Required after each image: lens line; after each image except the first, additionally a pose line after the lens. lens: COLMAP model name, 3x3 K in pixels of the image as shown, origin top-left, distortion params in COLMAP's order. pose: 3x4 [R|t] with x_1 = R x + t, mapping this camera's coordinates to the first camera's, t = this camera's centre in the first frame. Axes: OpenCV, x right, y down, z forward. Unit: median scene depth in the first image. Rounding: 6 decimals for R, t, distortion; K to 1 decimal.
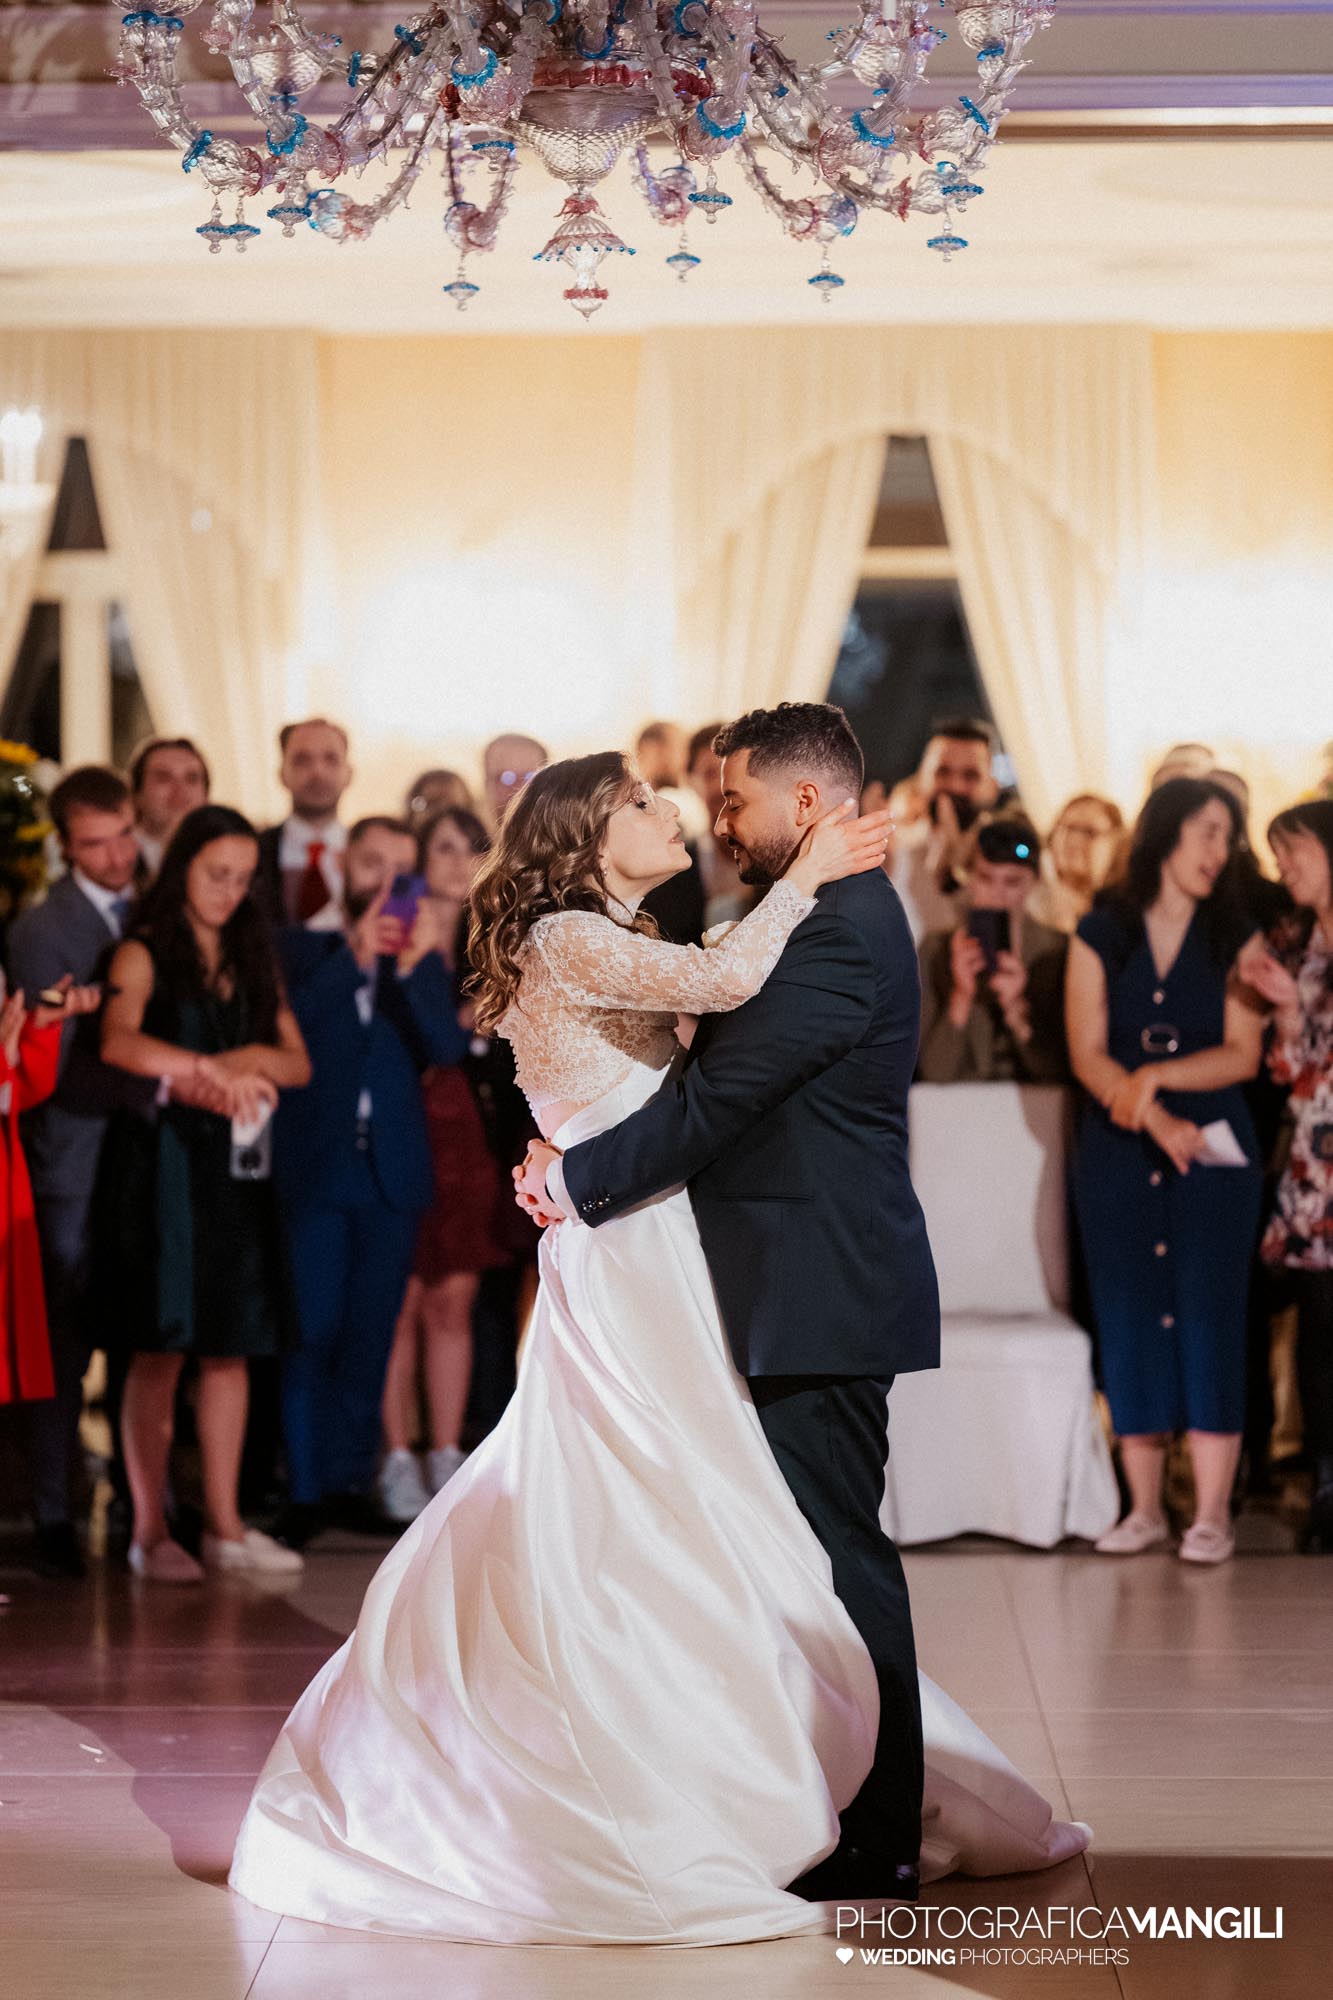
lens RADIAL K [[5187.8, 0, 891.9], [0, 5187.8, 854.4], [0, 0, 1]] dist [0.125474, -0.058286]
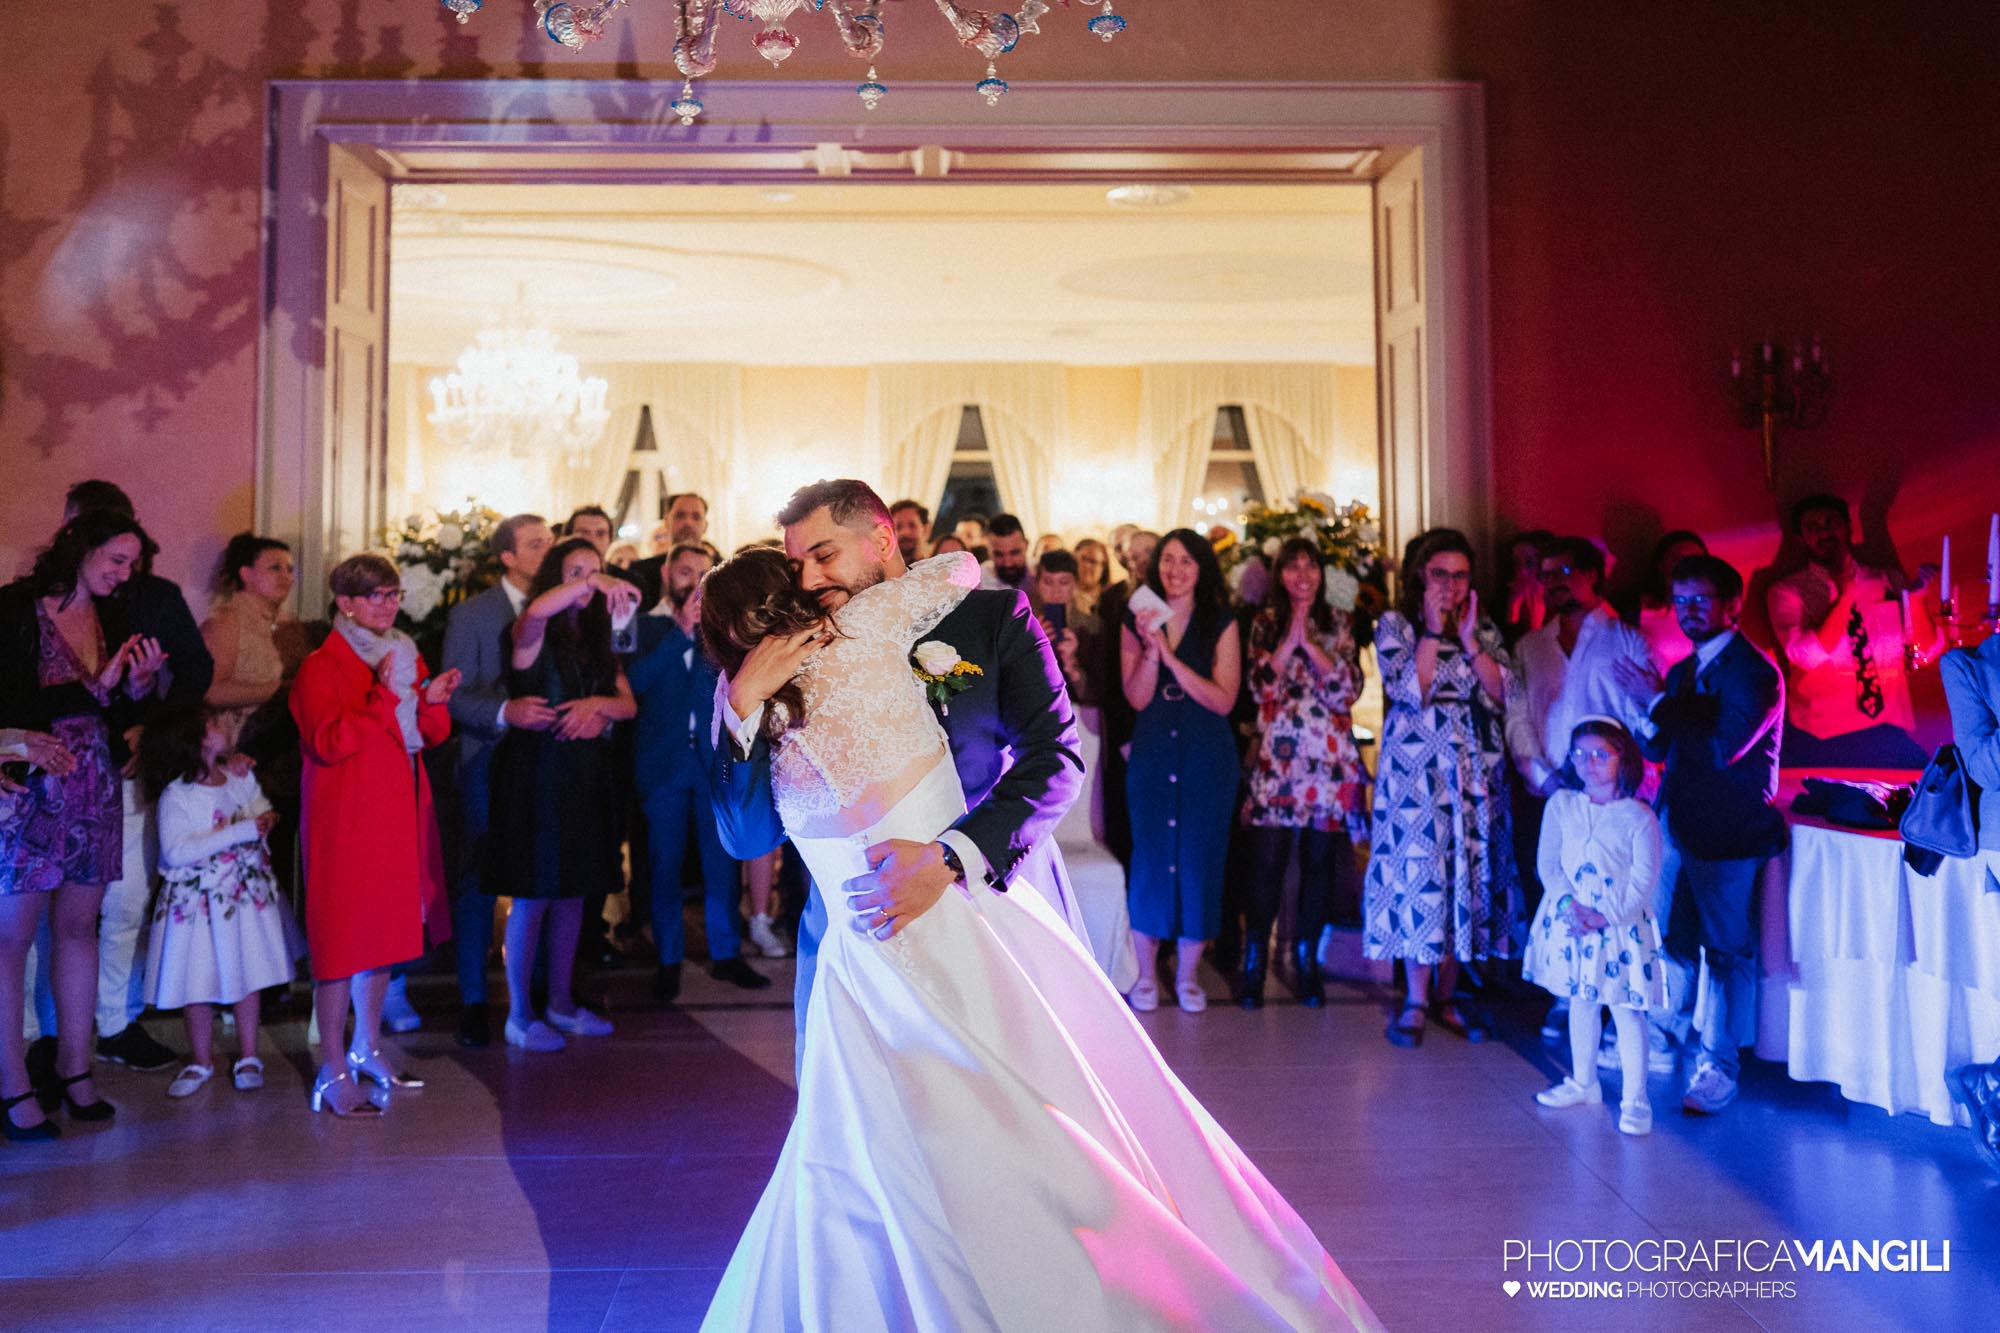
lens RADIAL K [[1428.2, 0, 916.3], [0, 1428.2, 473.1], [0, 0, 1]] dist [0.003436, 0.002691]
pose [[0.999805, -0.001238, -0.019729, -0.023656], [-0.000079, 0.997780, -0.066600, -0.001305], [0.019767, 0.066589, 0.997585, 0.690891]]
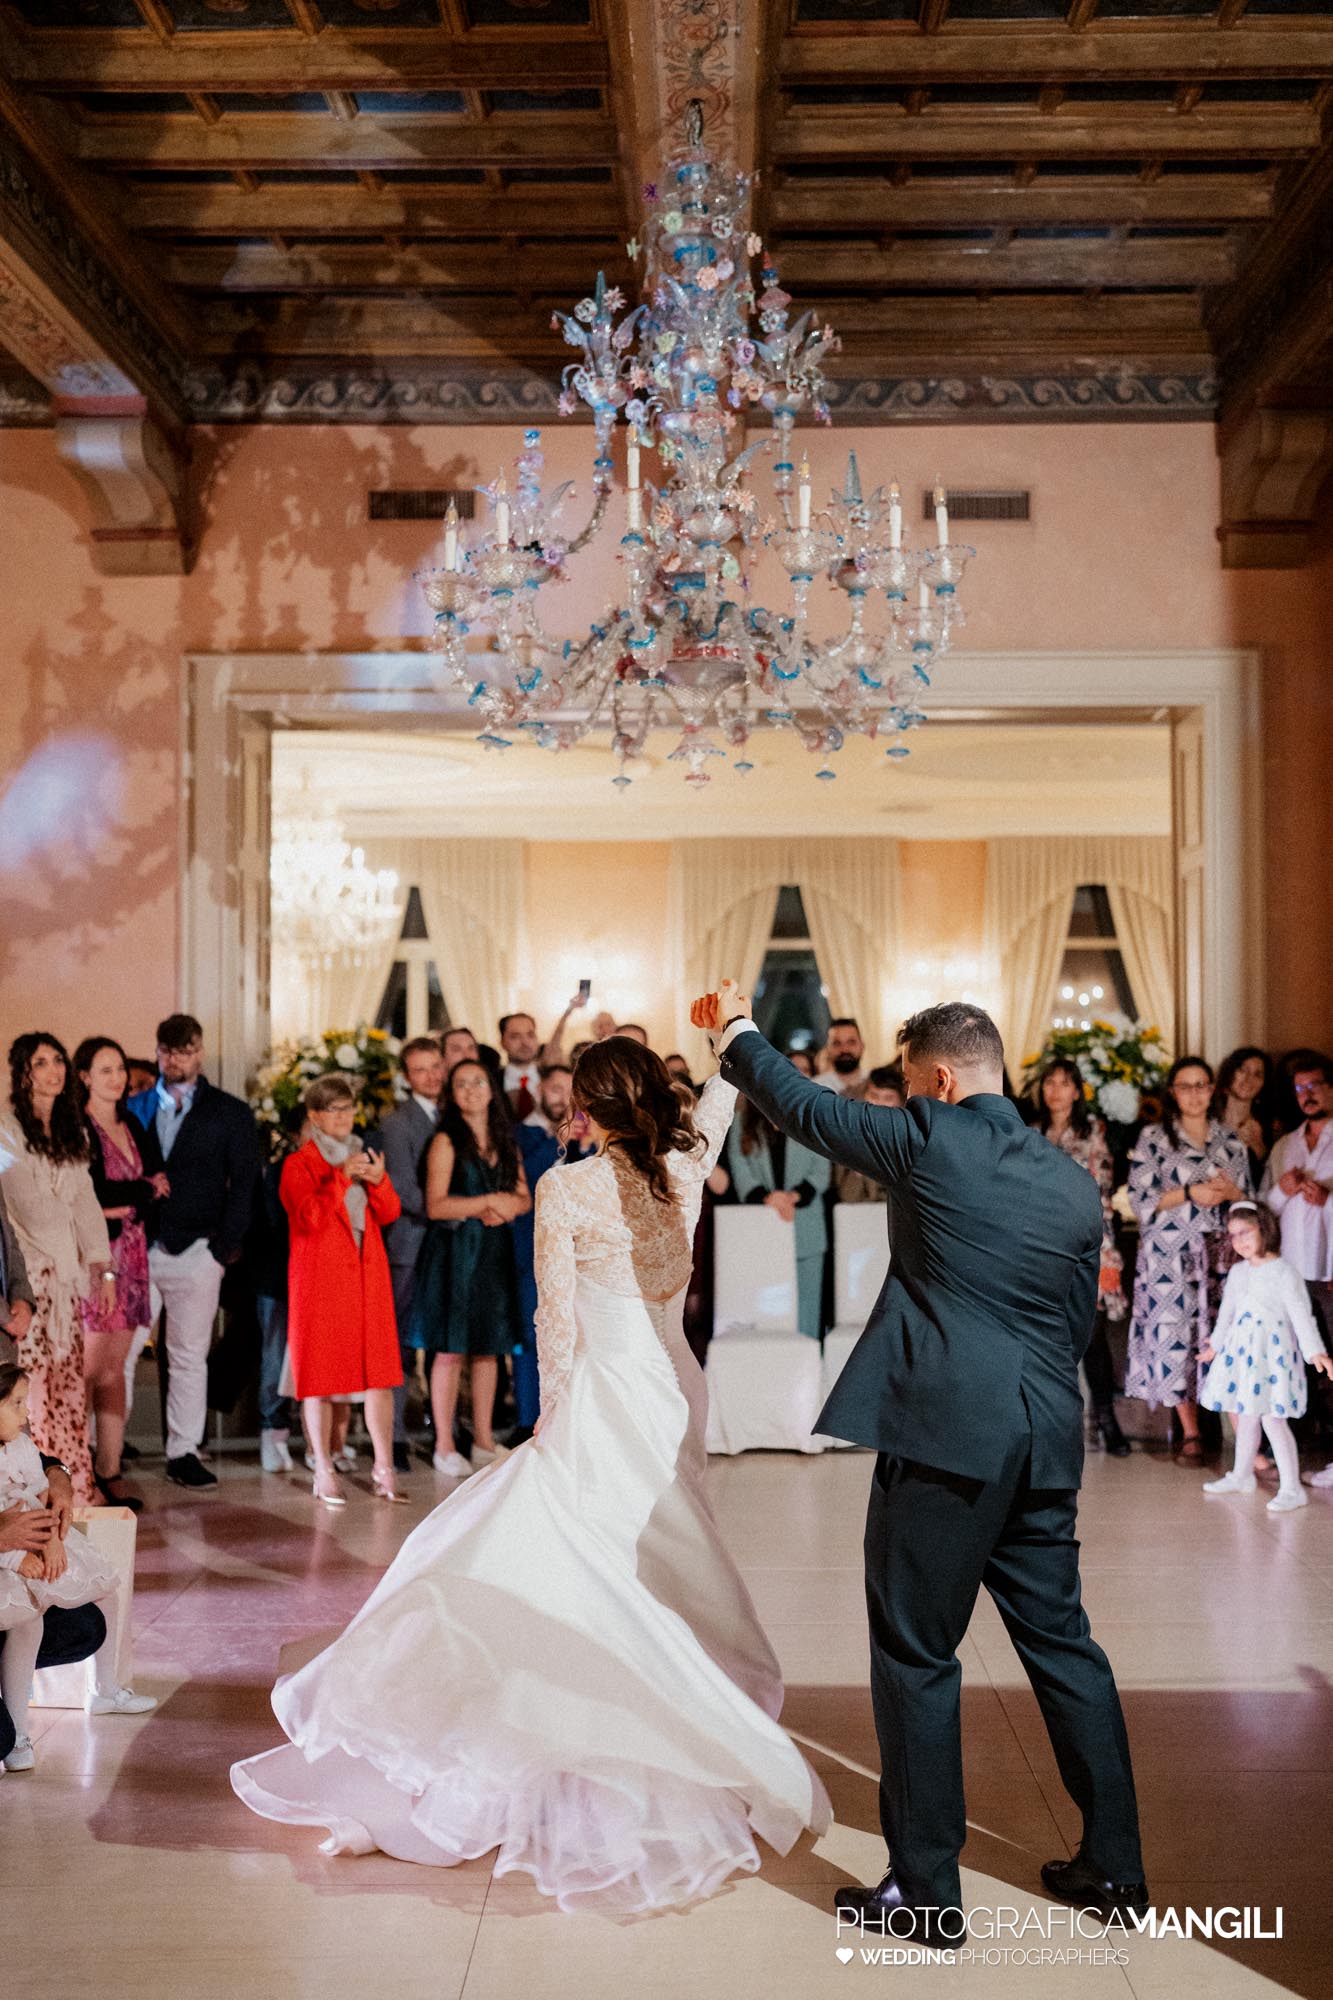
lens RADIAL K [[2052.8, 0, 750.7], [0, 2052.8, 1001.8], [0, 0, 1]] dist [0.002395, 0.013276]
pose [[0.999984, 0.001305, 0.005481, -0.042596], [-0.001133, 0.999511, -0.031242, -0.010108], [-0.005519, 0.031236, 0.999497, 0.295324]]
